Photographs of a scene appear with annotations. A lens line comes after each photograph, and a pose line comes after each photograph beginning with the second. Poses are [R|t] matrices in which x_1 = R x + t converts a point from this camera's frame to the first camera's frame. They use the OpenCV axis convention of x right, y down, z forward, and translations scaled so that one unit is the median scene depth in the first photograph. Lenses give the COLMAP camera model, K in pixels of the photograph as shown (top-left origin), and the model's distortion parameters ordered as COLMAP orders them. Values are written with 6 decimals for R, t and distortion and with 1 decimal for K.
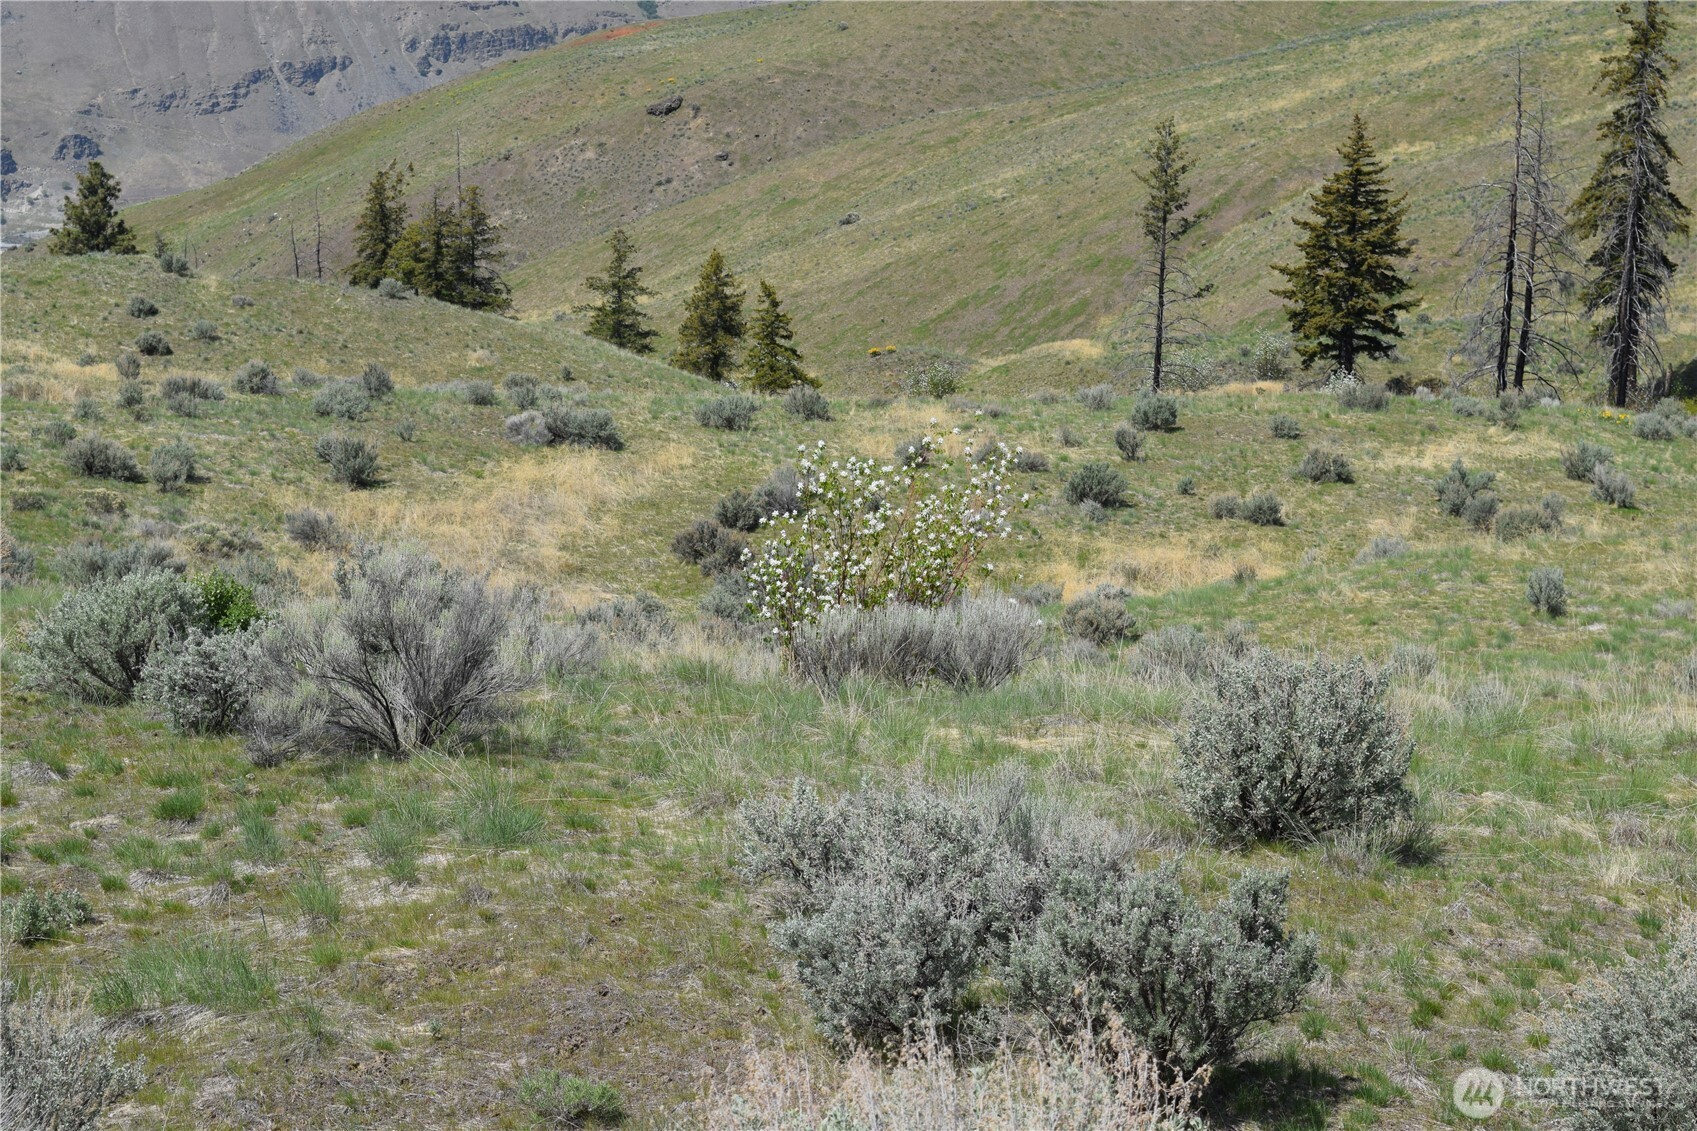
lens RADIAL K [[3870.7, 0, 848.5], [0, 3870.7, 565.5], [0, 0, 1]] dist [0.084223, 0.192983]
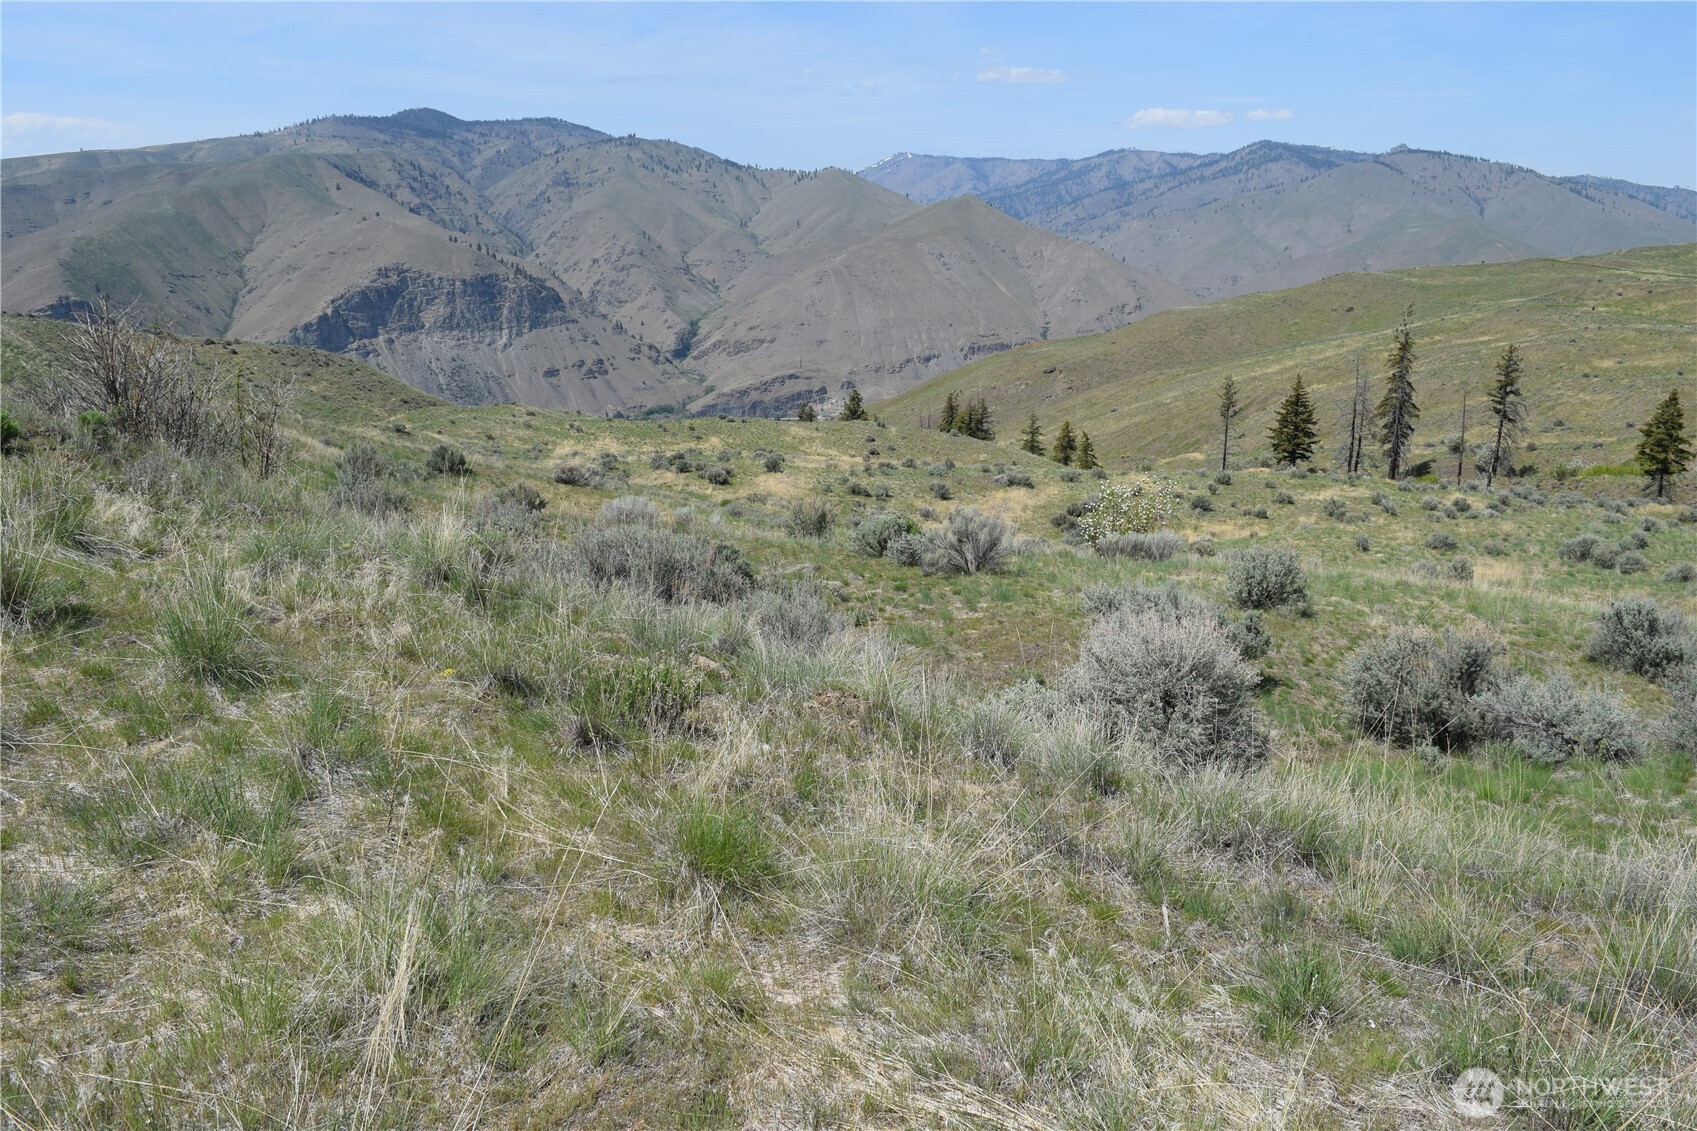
lens RADIAL K [[1348.3, 0, 848.5], [0, 1348.3, 565.5], [0, 0, 1]] dist [-0.098284, 0.029280]
pose [[0.981265, 0.024242, -0.191133, -0.000887], [-0.019244, 0.999424, 0.027960, 0.002353], [0.191700, -0.023758, 0.981166, -0.012438]]
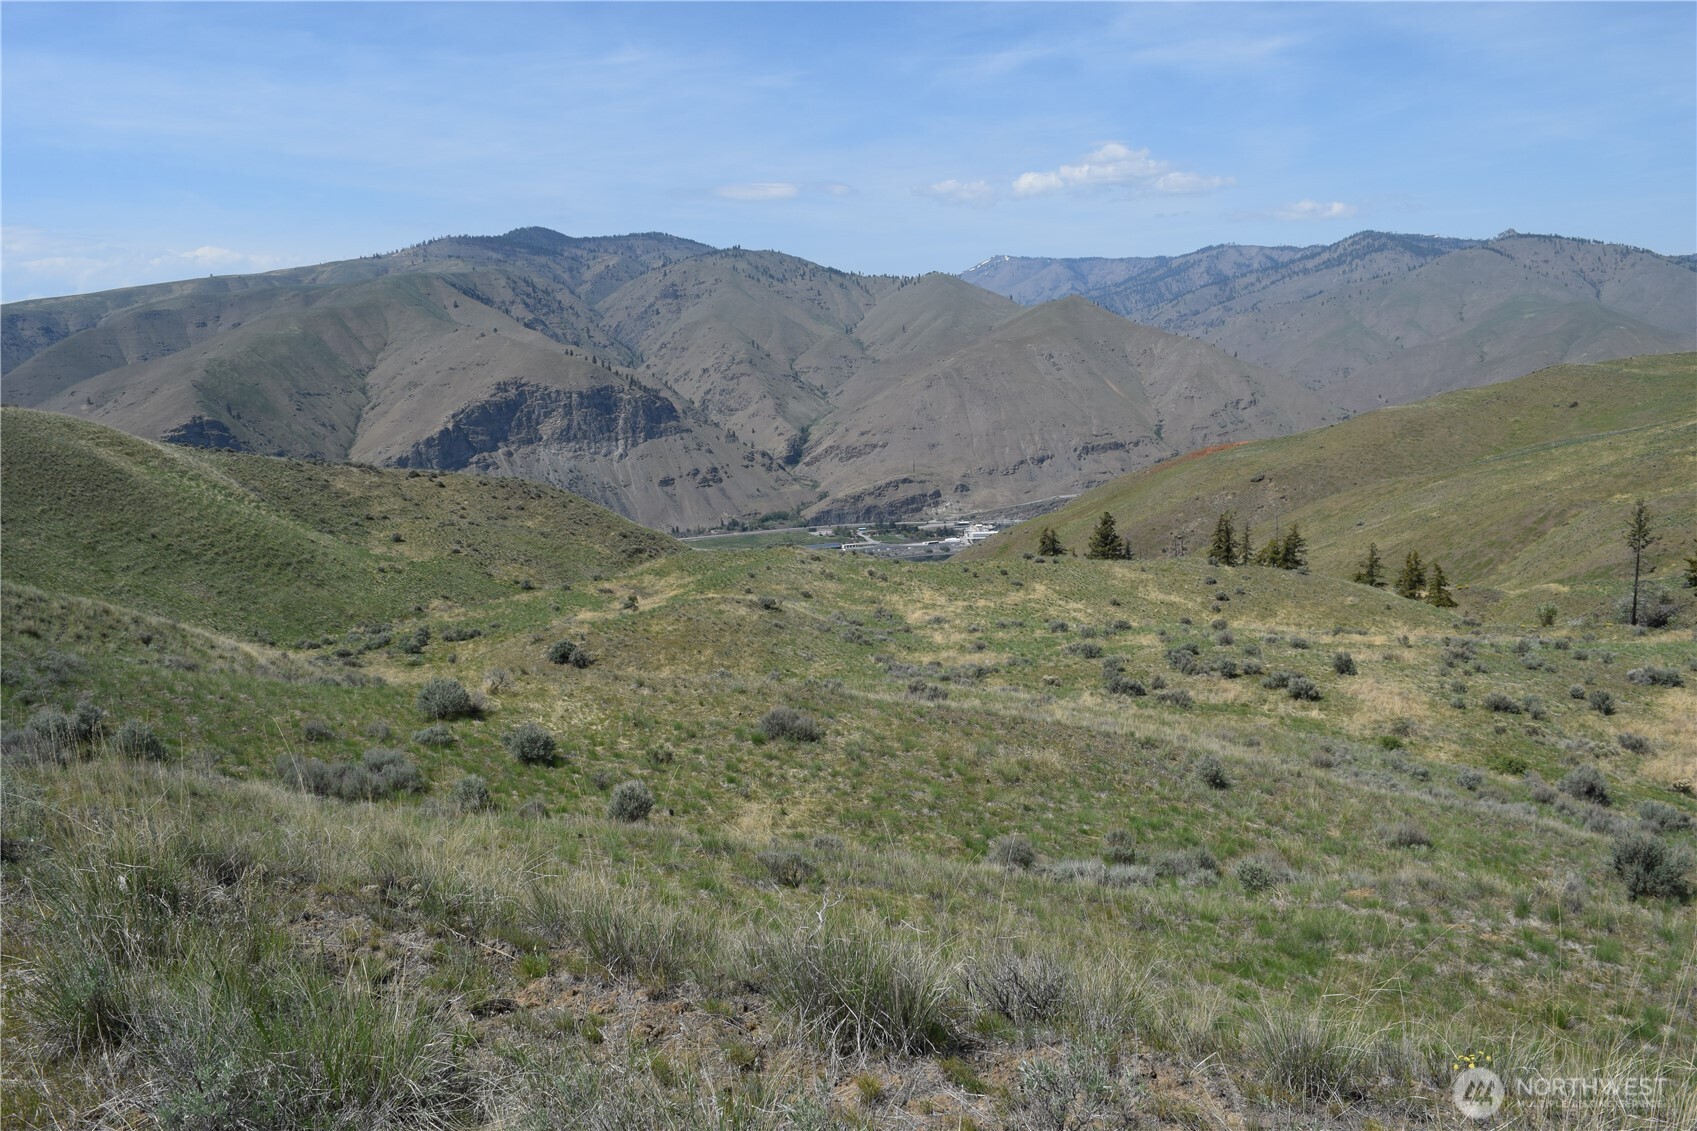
lens RADIAL K [[1348.3, 0, 848.5], [0, 1348.3, 565.5], [0, 0, 1]] dist [-0.098284, 0.029280]
pose [[0.964316, -0.008227, -0.264628, -0.327113], [-0.004158, 0.998923, -0.046209, -0.064334], [0.264723, 0.045660, 0.963243, 0.179119]]
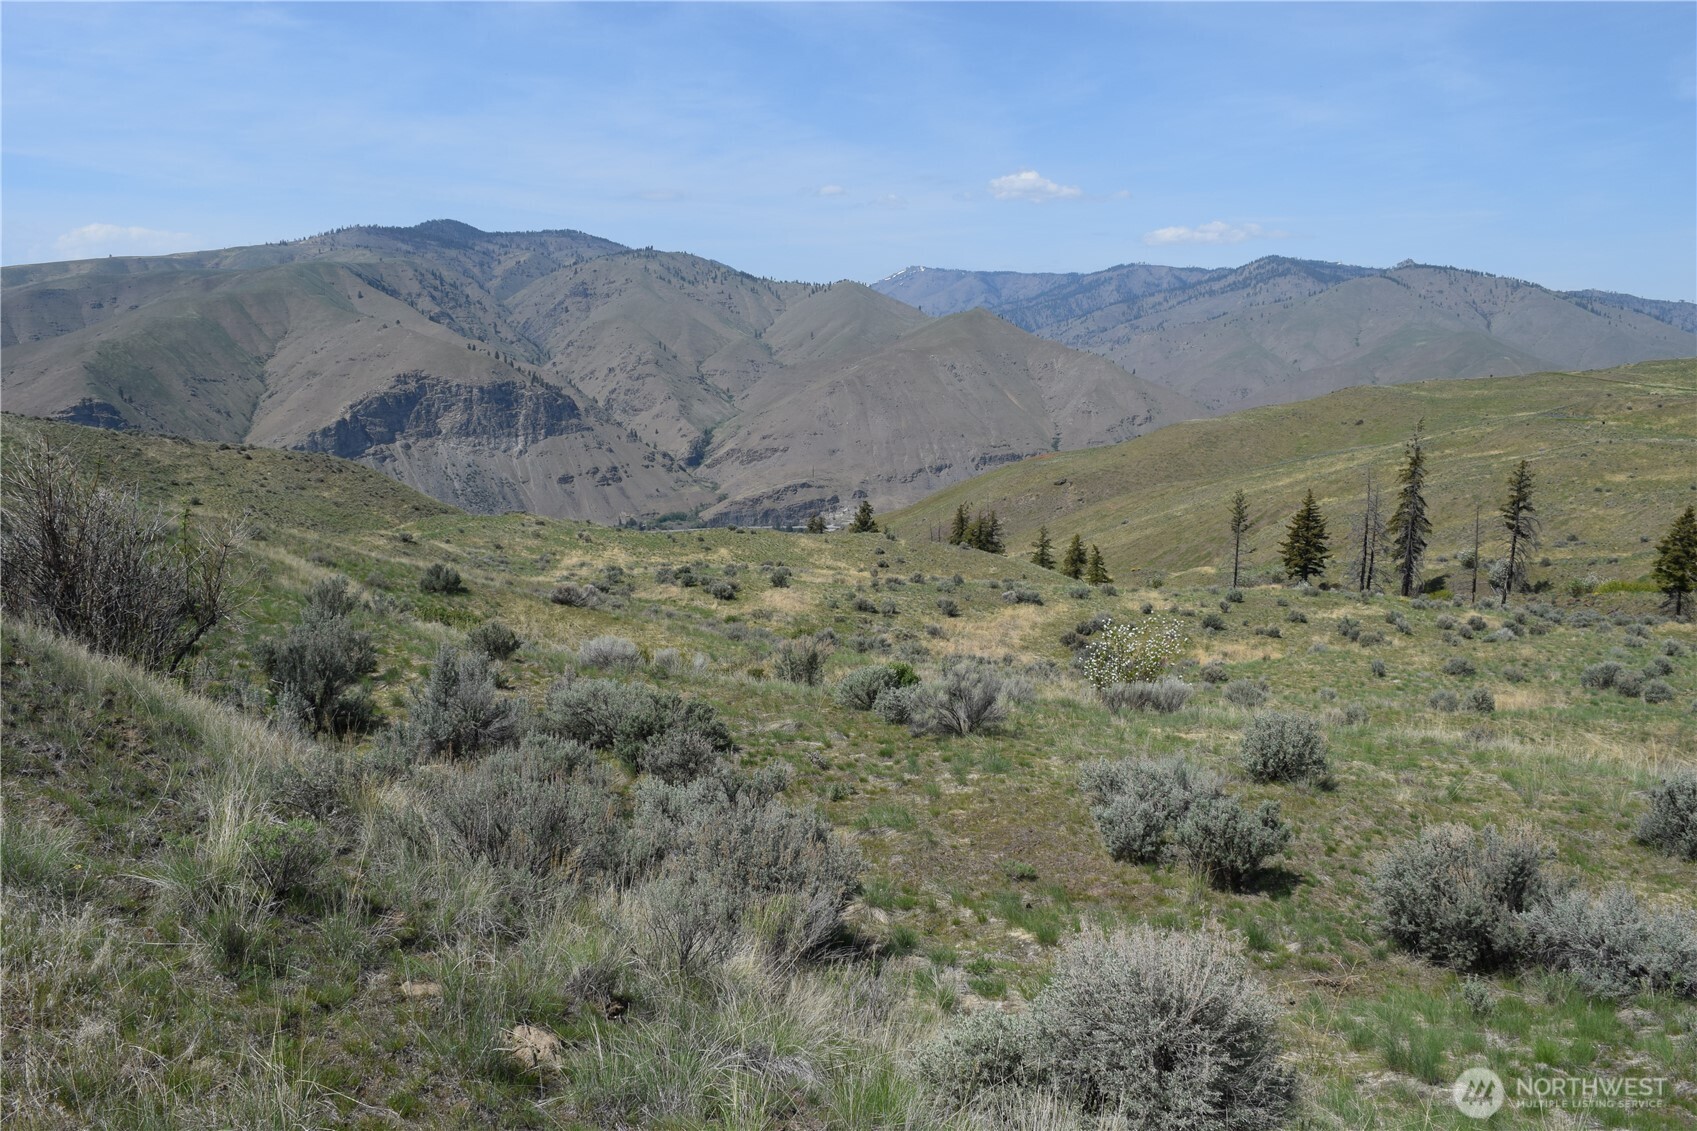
lens RADIAL K [[1347.6, 0, 846.8], [0, 1347.6, 572.9], [0, 0, 1]] dist [-0.095934, 0.023337]
pose [[0.979221, 0.017400, -0.202047, -0.000024], [-0.027324, 0.998548, -0.046433, -0.003813], [0.200946, 0.050989, 0.978275, 0.000333]]
